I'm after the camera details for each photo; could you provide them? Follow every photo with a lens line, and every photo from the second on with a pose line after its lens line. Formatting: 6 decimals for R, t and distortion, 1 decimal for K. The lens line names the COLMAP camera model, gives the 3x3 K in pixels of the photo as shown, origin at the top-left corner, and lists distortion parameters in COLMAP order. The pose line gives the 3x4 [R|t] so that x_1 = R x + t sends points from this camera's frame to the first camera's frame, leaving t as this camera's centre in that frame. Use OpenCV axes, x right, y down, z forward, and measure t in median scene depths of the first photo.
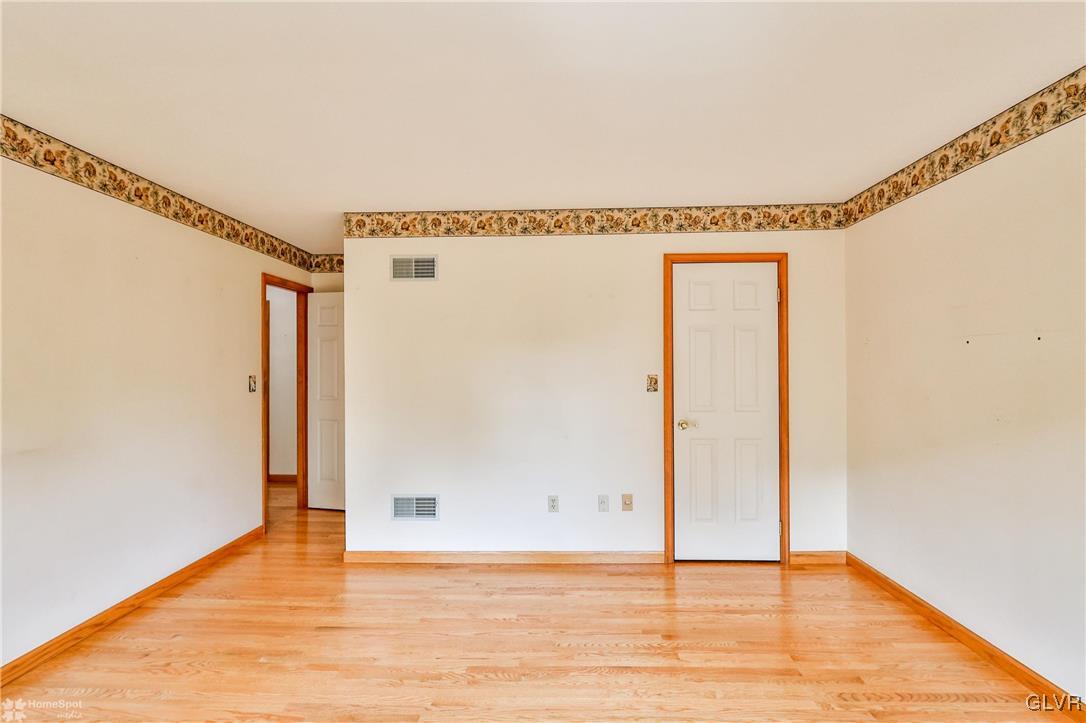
lens RADIAL K [[535.3, 0, 539.0], [0, 535.3, 361.4], [0, 0, 1]] dist [0.002477, 0.002381]
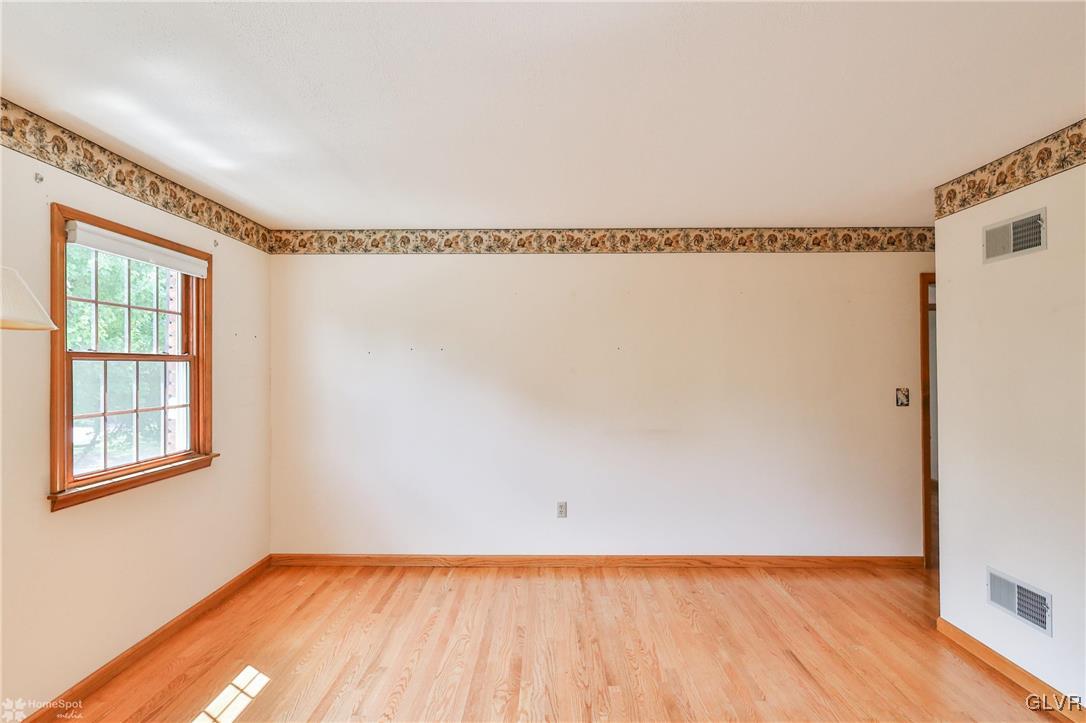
lens RADIAL K [[535.3, 0, 536.6], [0, 535.3, 364.6], [0, 0, 1]] dist [0.002477, 0.002381]
pose [[0.024542, -0.000225, -0.999699, 0.417139], [0.006258, 0.999980, -0.000072, -0.020710], [0.999679, -0.006254, 0.024543, 0.394162]]
